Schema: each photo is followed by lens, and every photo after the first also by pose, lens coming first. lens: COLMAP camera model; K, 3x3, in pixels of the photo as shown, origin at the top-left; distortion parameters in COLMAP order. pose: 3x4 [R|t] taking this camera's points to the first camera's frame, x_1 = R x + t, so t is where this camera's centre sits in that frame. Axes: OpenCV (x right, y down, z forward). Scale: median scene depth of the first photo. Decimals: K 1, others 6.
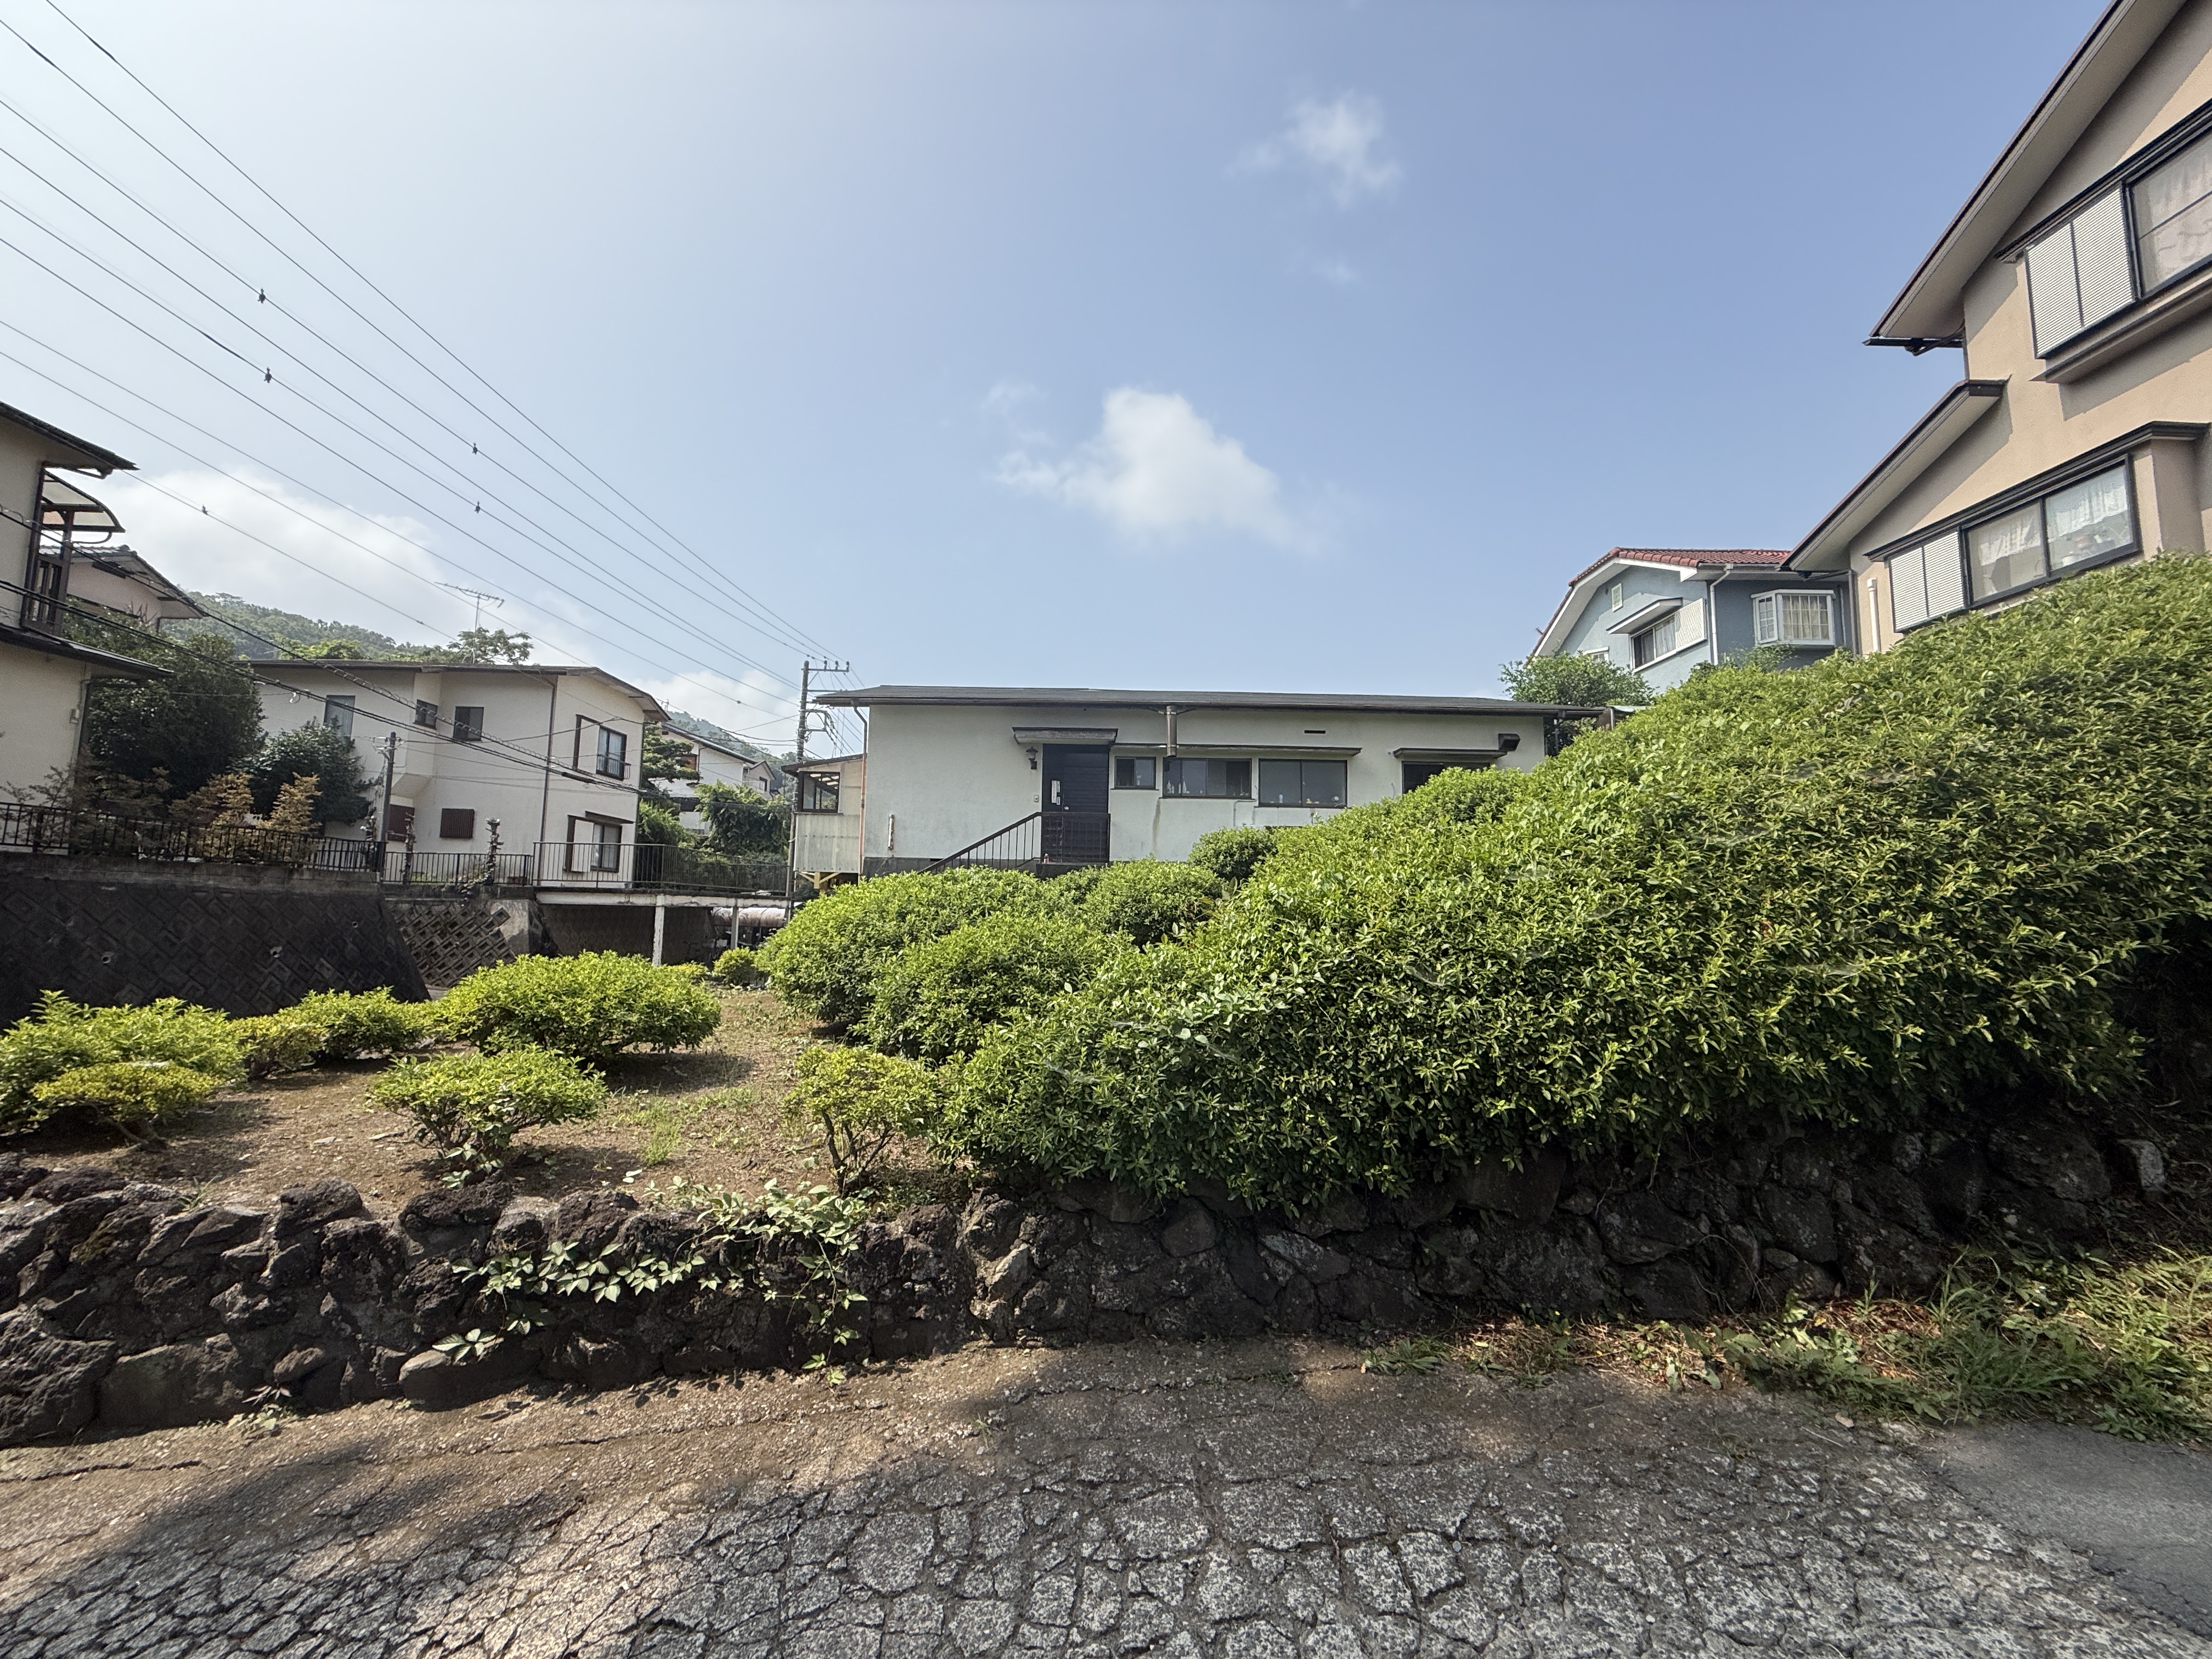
lens RADIAL K [[868.2, 0, 1123.5], [0, 868.2, 827.6], [0, 0, 1]] dist [0.000056, 0.000240]
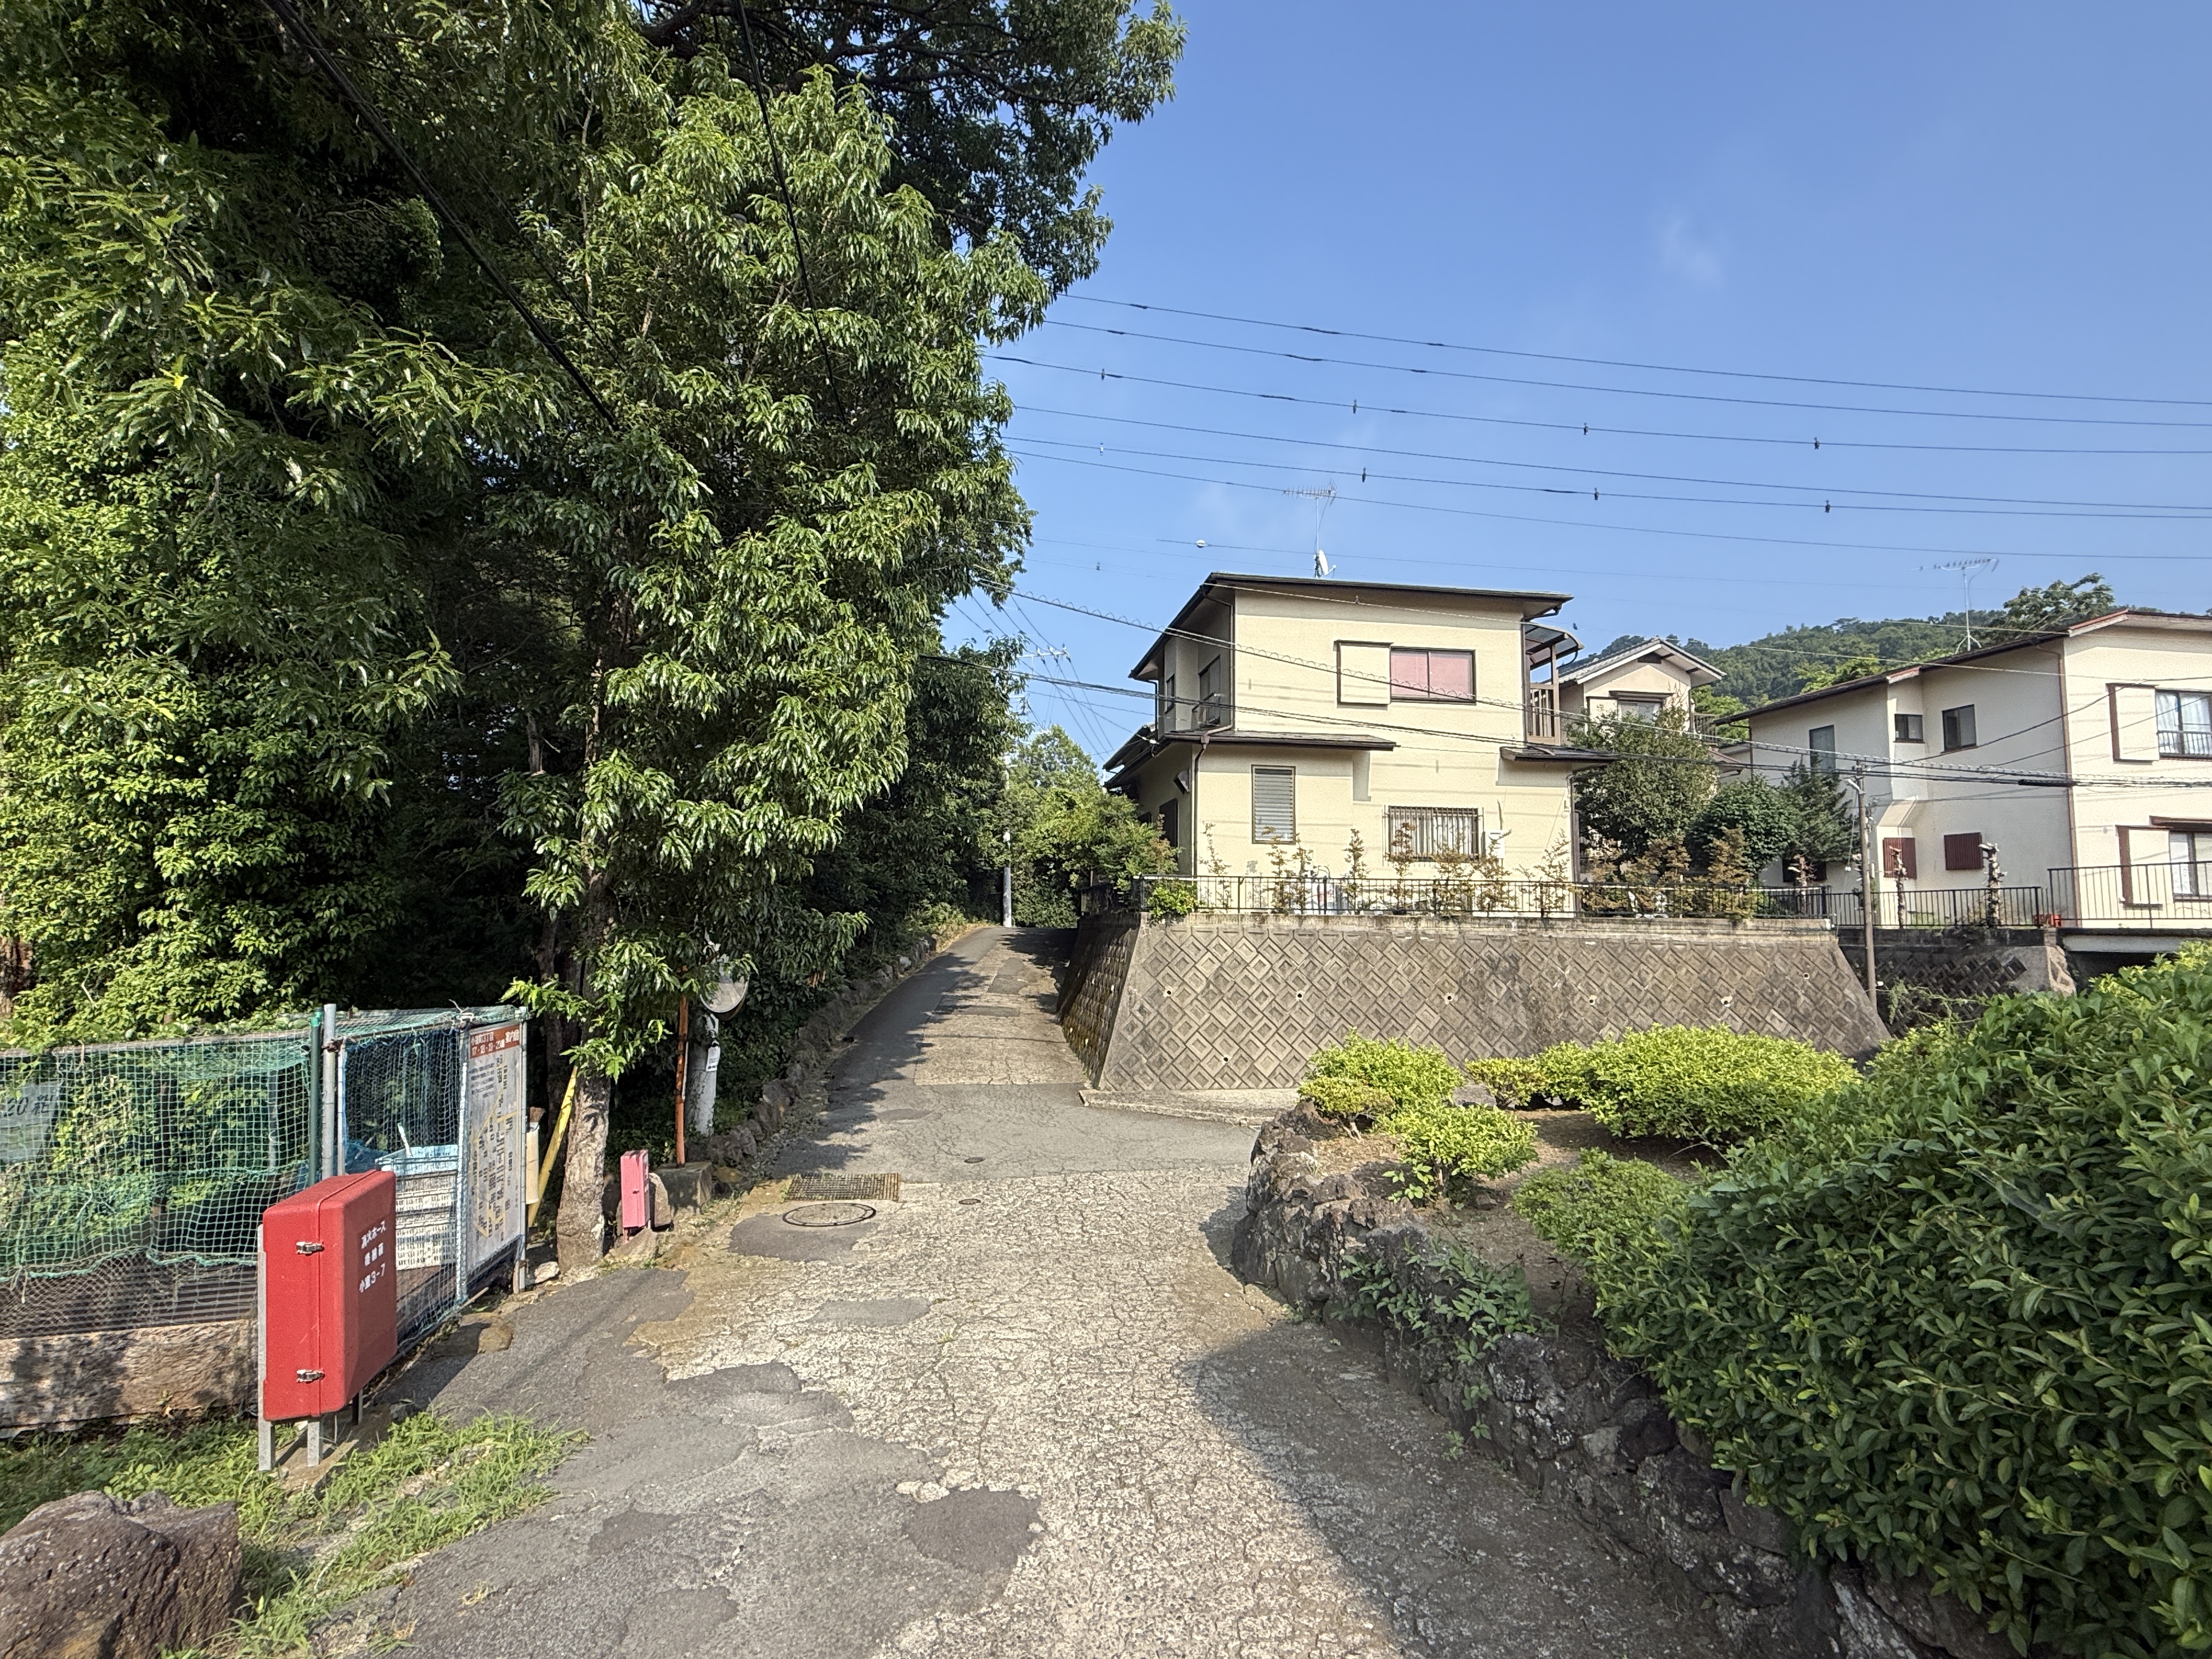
lens RADIAL K [[1094.3, 0, 1105.4], [0, 1094.3, 823.1], [0, 0, 1]] dist [-0.000540, -0.000100]
pose [[0.138070, -0.111107, -0.984171, 0.162672], [0.091500, 0.990869, -0.099026, -0.004533], [0.986187, -0.076379, 0.146976, 0.064260]]
